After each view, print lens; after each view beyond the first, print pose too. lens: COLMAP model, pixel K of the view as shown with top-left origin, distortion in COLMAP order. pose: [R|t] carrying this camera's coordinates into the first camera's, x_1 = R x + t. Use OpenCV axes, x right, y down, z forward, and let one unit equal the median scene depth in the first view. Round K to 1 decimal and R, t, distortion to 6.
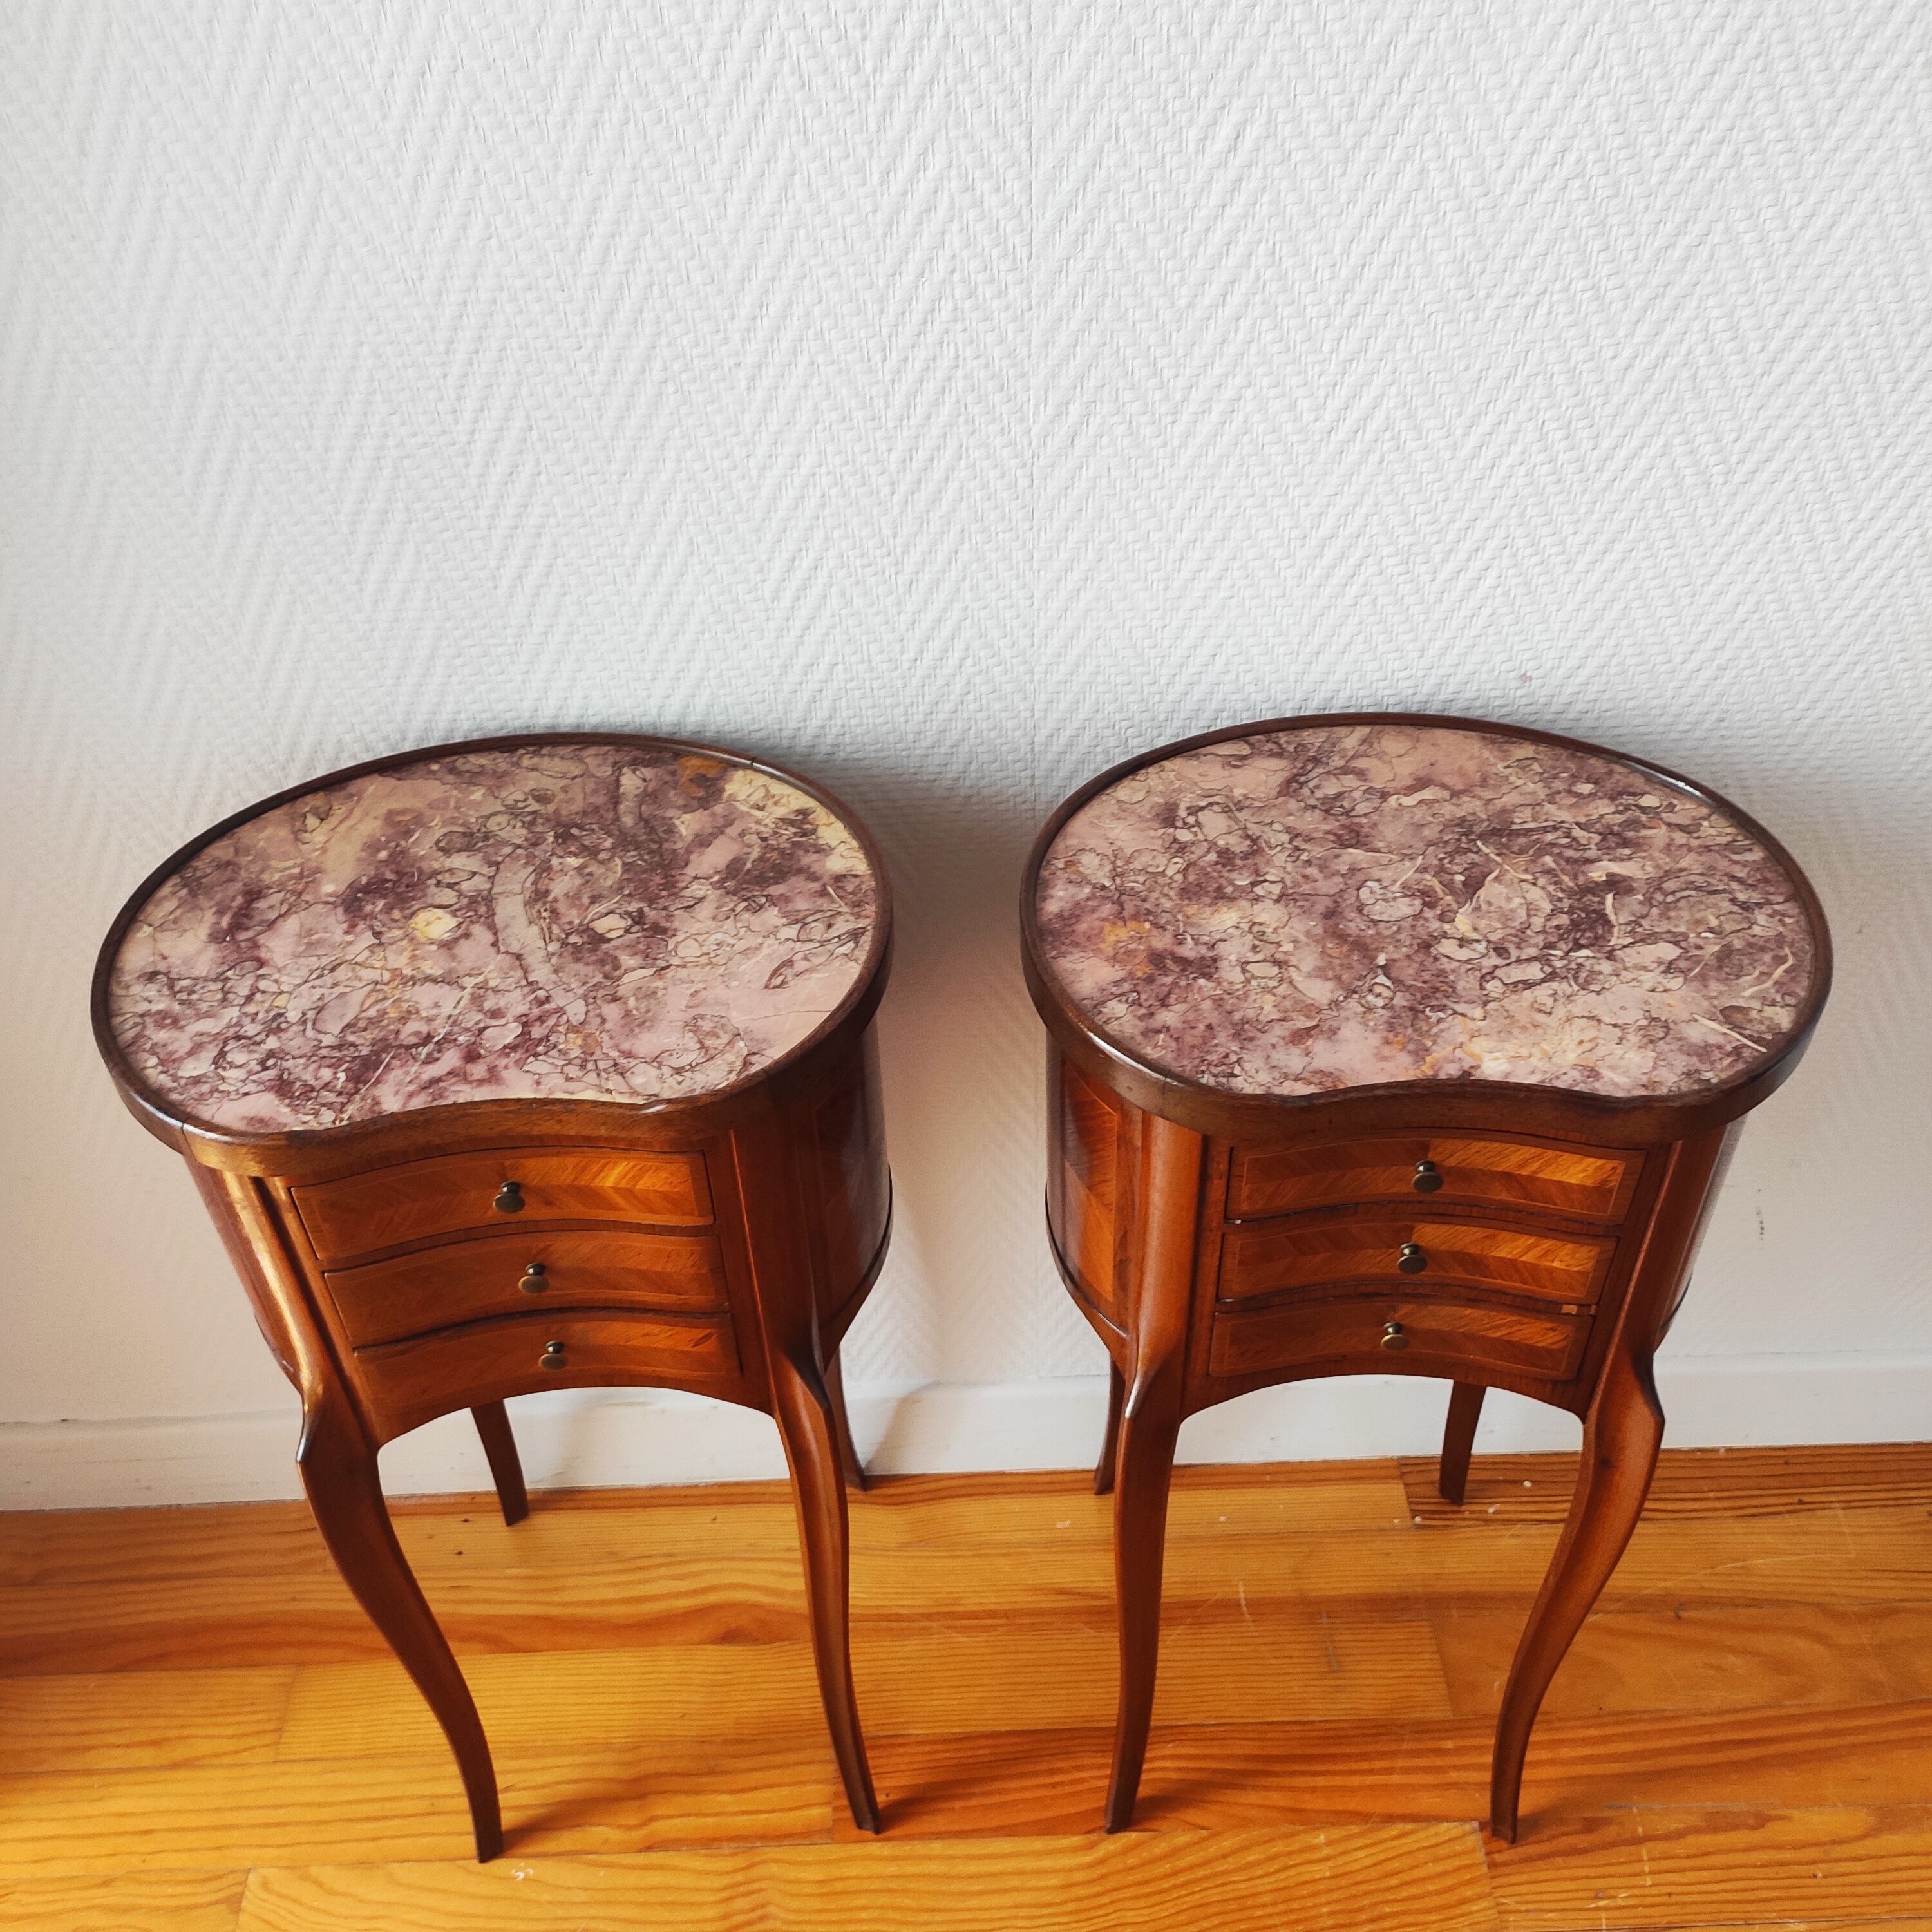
lens RADIAL K [[1910.0, 0, 964.7], [0, 1910.0, 951.9], [0, 0, 1]] dist [0.021813, 0.000000]
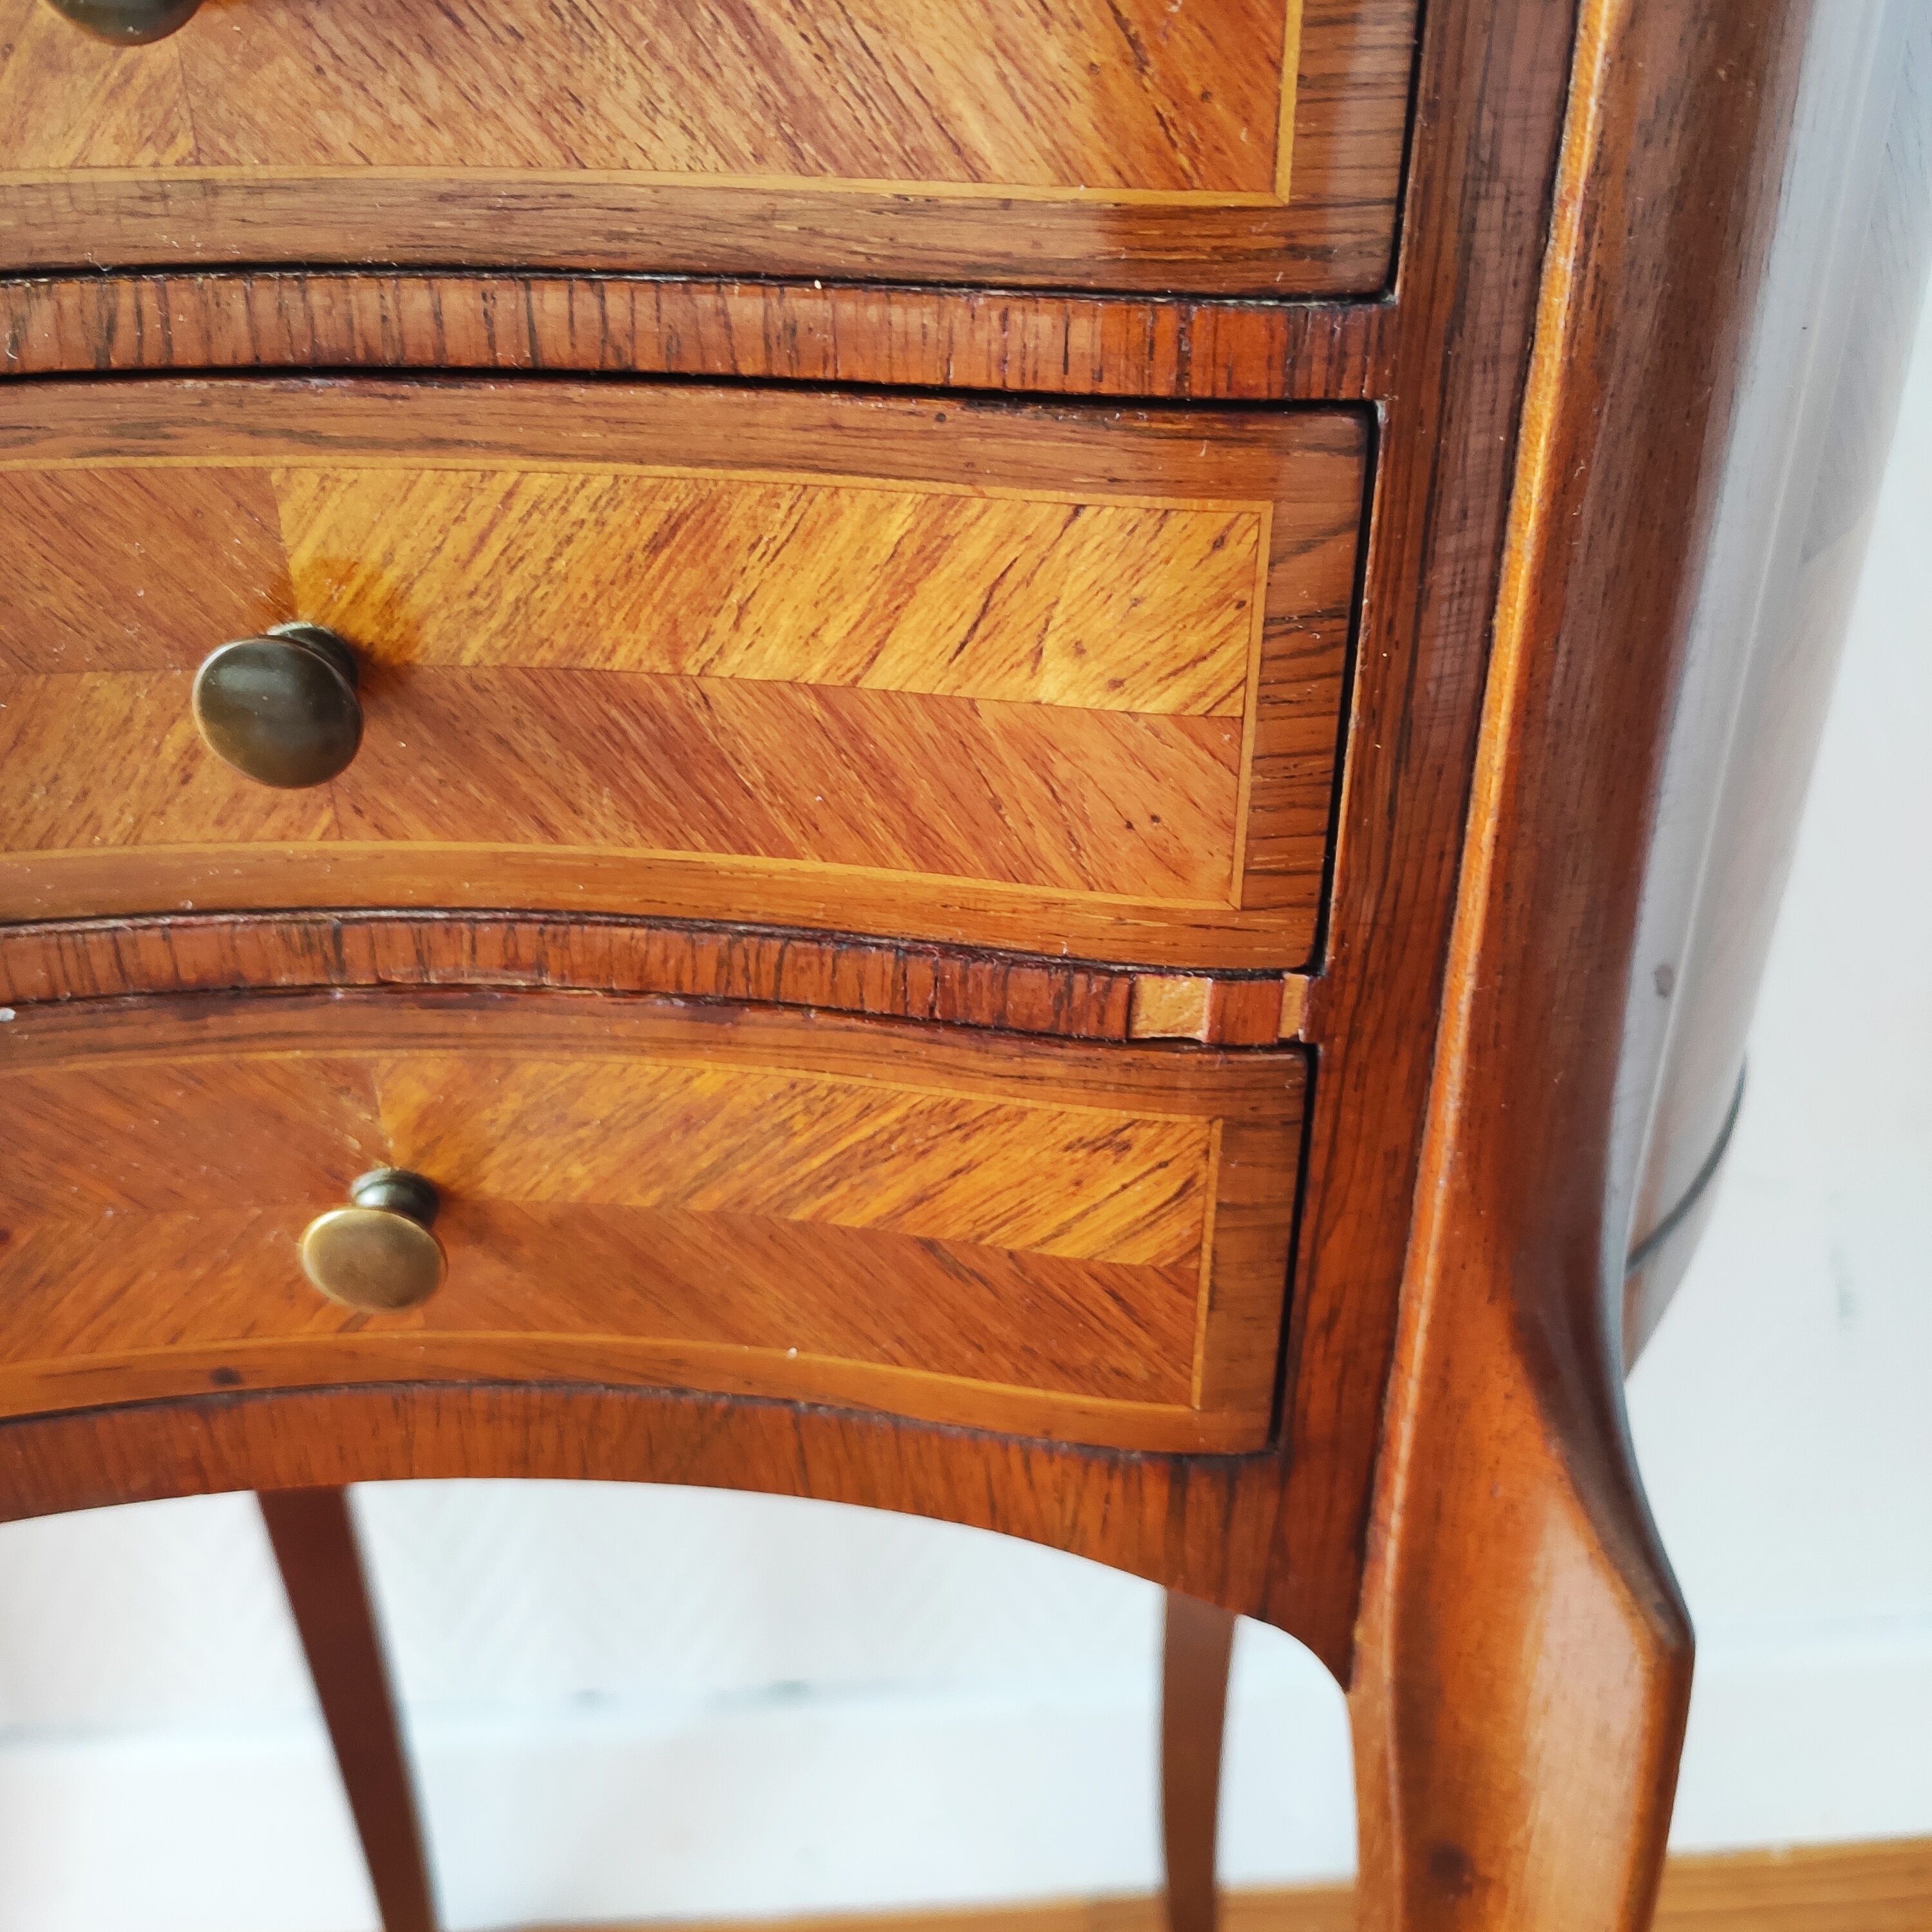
lens RADIAL K [[1910.0, 0, 973.3], [0, 1910.0, 946.1], [0, 0, 1]] dist [0.021813, 0.000000]
pose [[0.998594, -0.005819, 0.052688, 0.281265], [0.016730, 0.977751, -0.209103, 0.217496], [-0.050299, 0.209690, 0.976473, 0.800441]]
